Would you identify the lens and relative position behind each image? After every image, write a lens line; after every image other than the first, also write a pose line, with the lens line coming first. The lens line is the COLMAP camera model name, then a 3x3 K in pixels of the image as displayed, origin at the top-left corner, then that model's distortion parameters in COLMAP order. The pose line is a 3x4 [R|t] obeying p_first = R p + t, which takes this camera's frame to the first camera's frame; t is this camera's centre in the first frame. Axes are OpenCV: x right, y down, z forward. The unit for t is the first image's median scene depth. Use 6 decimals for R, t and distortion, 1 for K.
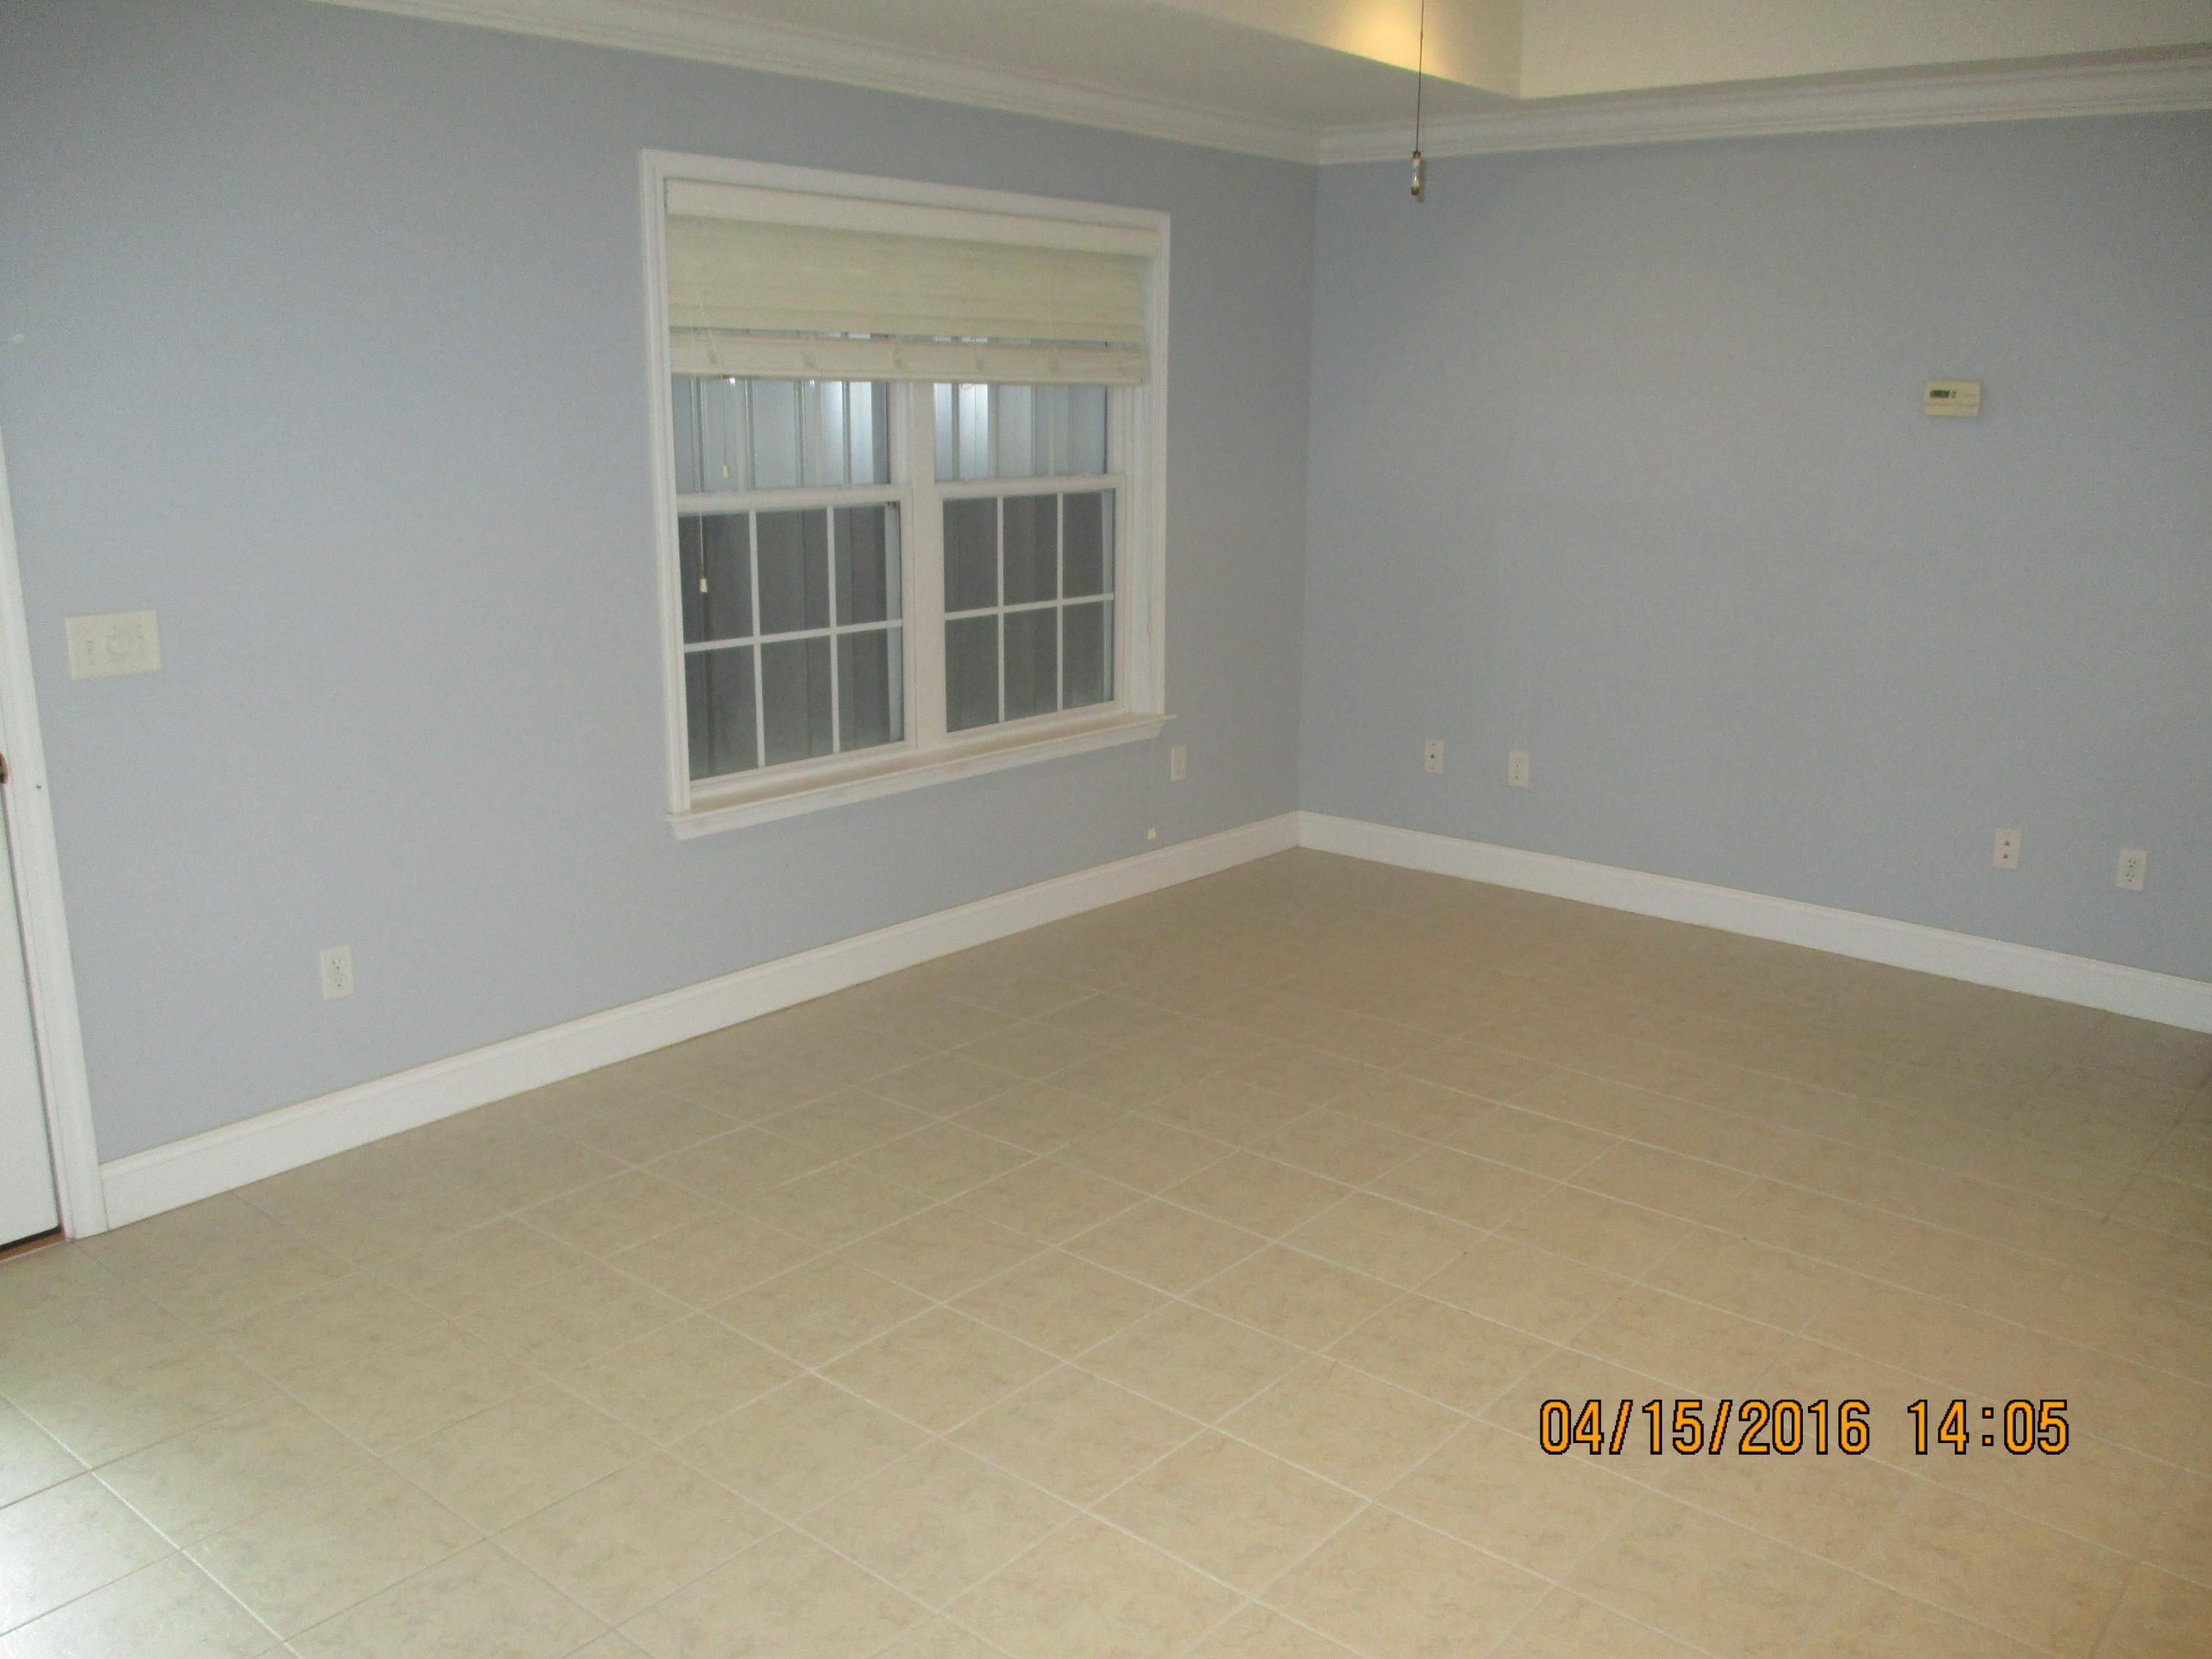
lens RADIAL K [[1843.0, 0, 1114.8], [0, 1843.0, 797.1], [0, 0, 1]] dist [-0.061670, 0.051428]
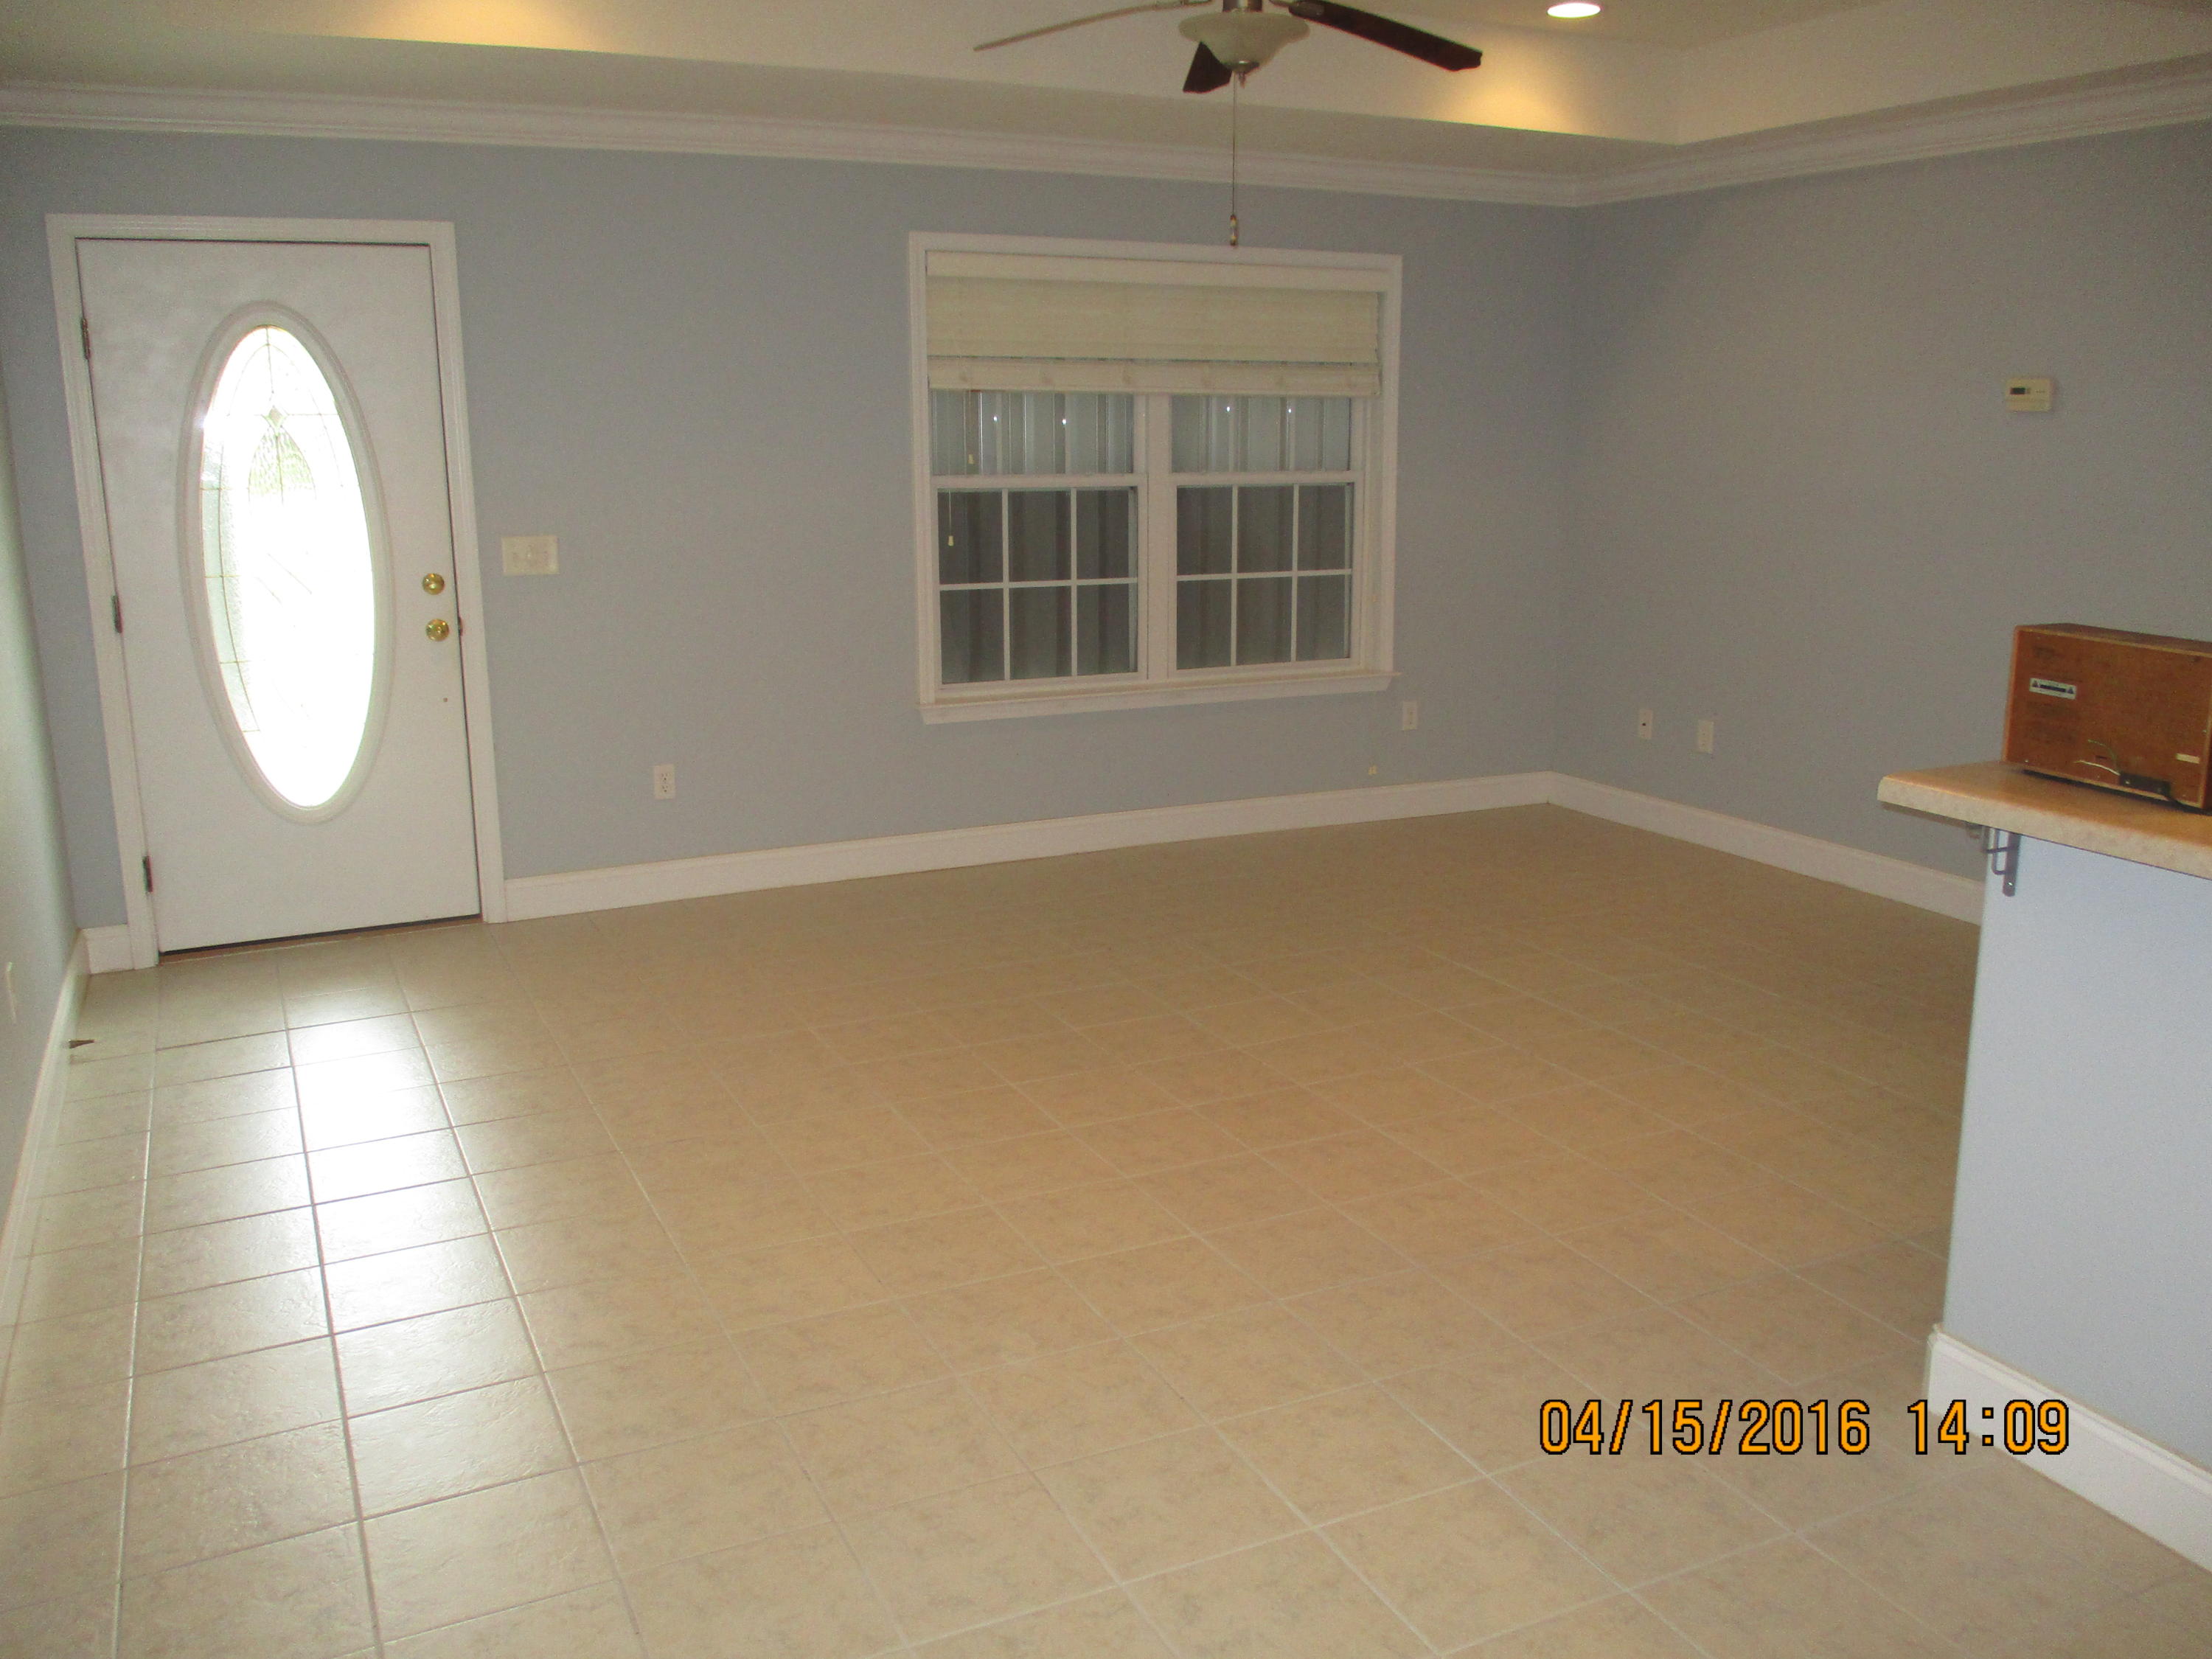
lens RADIAL K [[1843.0, 0, 1114.8], [0, 1843.0, 797.1], [0, 0, 1]] dist [-0.061670, 0.051428]
pose [[0.913373, 0.070986, -0.400887, 0.401336], [-0.079397, 0.996833, -0.004384, 0.064740], [0.399306, 0.035833, 0.916117, -0.190308]]
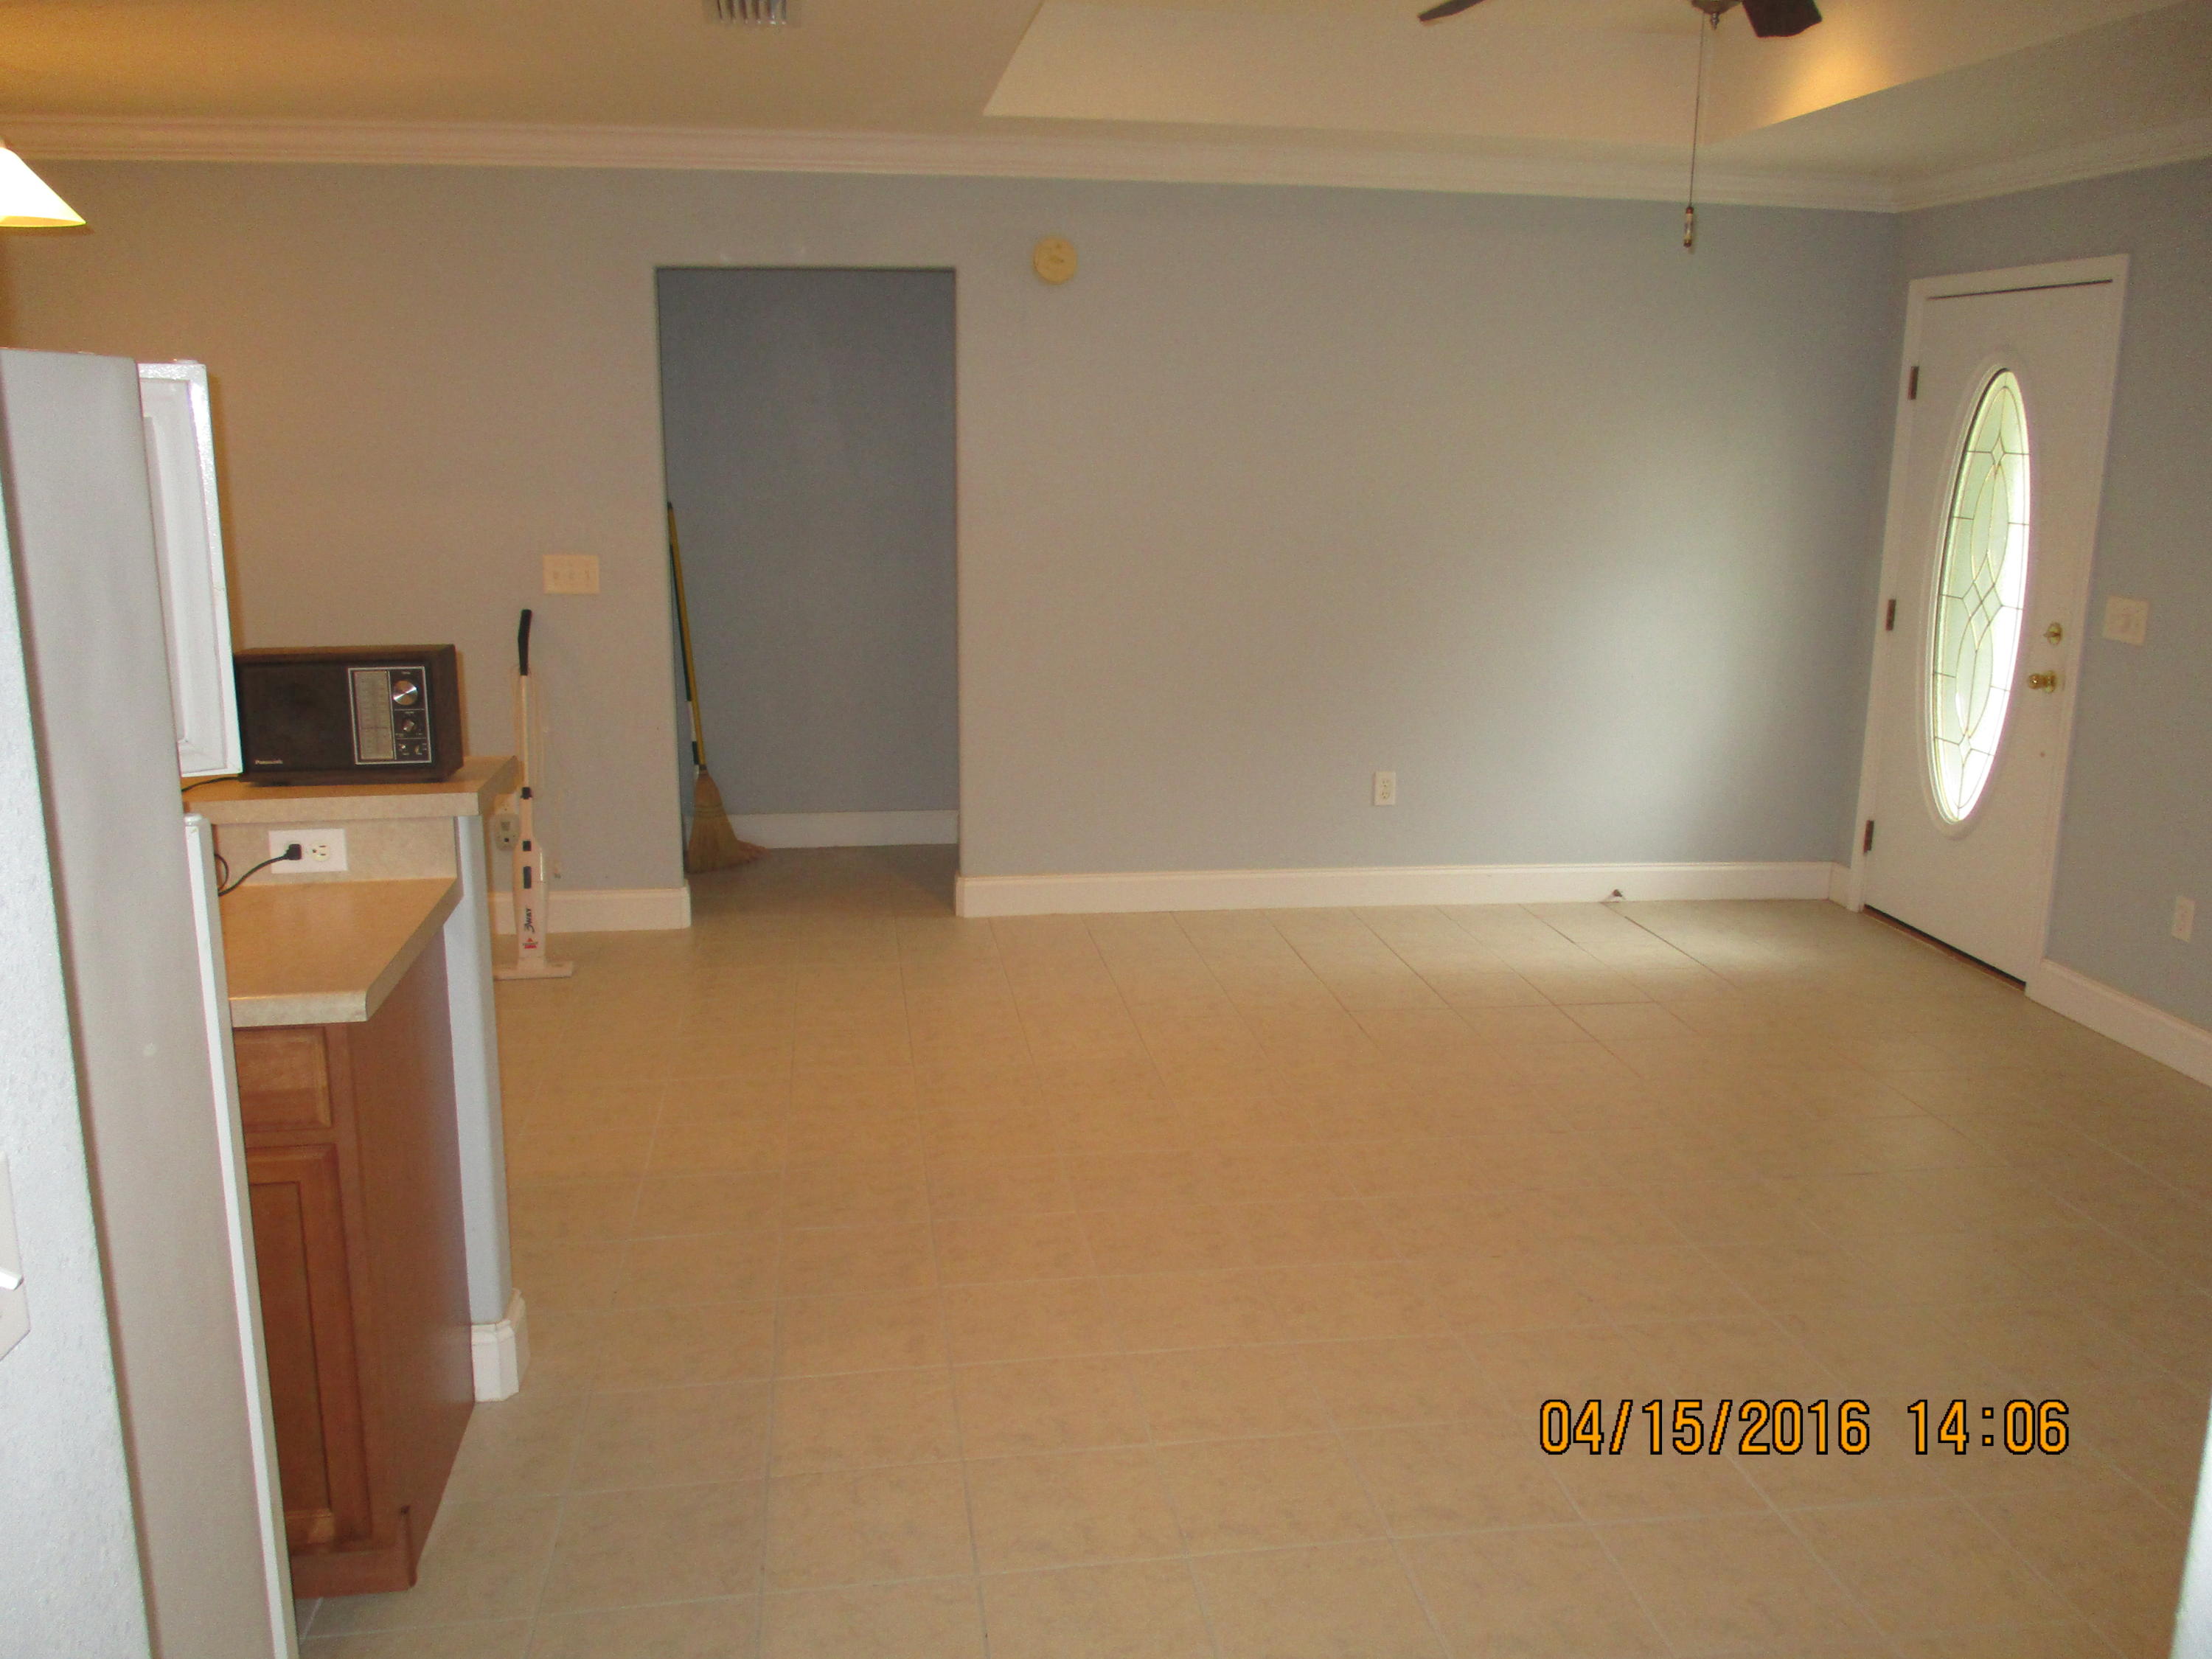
lens RADIAL K [[1843.0, 0, 1114.8], [0, 1843.0, 797.1], [0, 0, 1]] dist [-0.061670, 0.051428]
pose [[-0.669928, 0.129161, -0.731105, 0.718900], [-0.198920, 0.917519, 0.344369, -0.196721], [0.715282, 0.376133, -0.588979, 0.890421]]
